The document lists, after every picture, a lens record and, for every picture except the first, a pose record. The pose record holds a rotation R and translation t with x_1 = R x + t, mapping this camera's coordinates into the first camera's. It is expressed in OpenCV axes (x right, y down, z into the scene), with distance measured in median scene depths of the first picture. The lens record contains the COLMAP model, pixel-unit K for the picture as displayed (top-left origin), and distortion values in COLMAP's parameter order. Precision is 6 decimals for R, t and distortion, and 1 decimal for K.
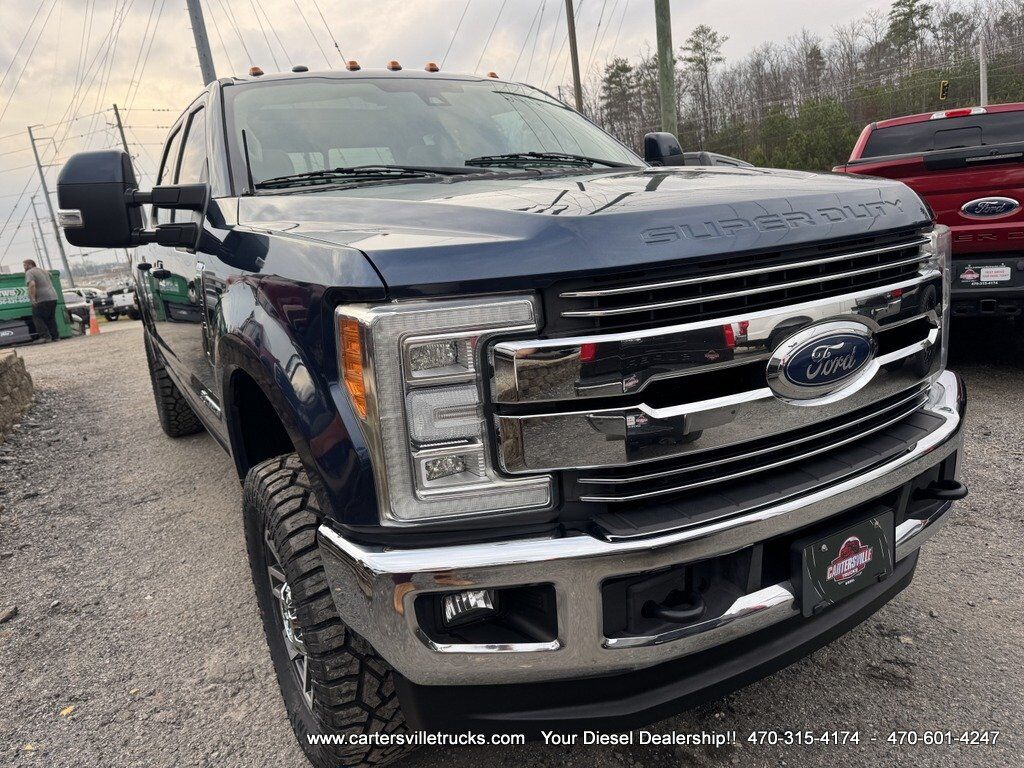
lens RADIAL K [[728.0, 0, 508.4], [0, 728.0, 392.7], [0, 0, 1]] dist [0.030932, -0.033371]
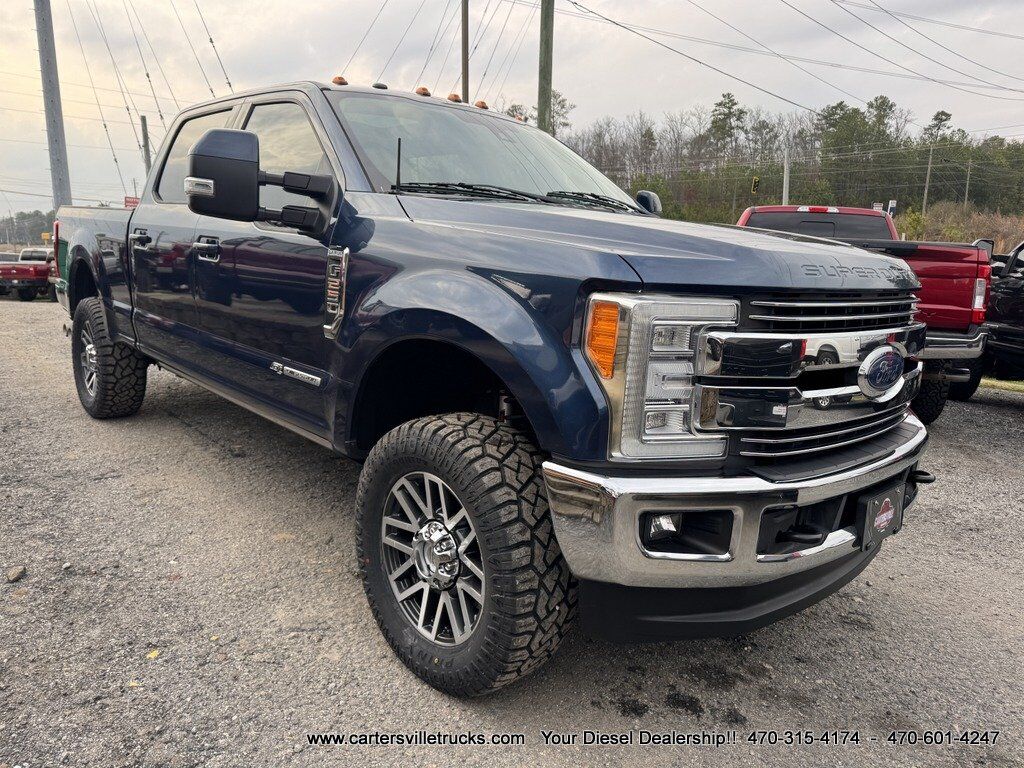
lens RADIAL K [[728.0, 0, 510.5], [0, 728.0, 381.6], [0, 0, 1]] dist [0.030932, -0.033371]
pose [[0.967328, 0.095027, 0.235047, -0.457293], [-0.080964, 0.994340, -0.068798, 0.099113], [-0.240254, 0.047520, 0.969546, -0.163068]]
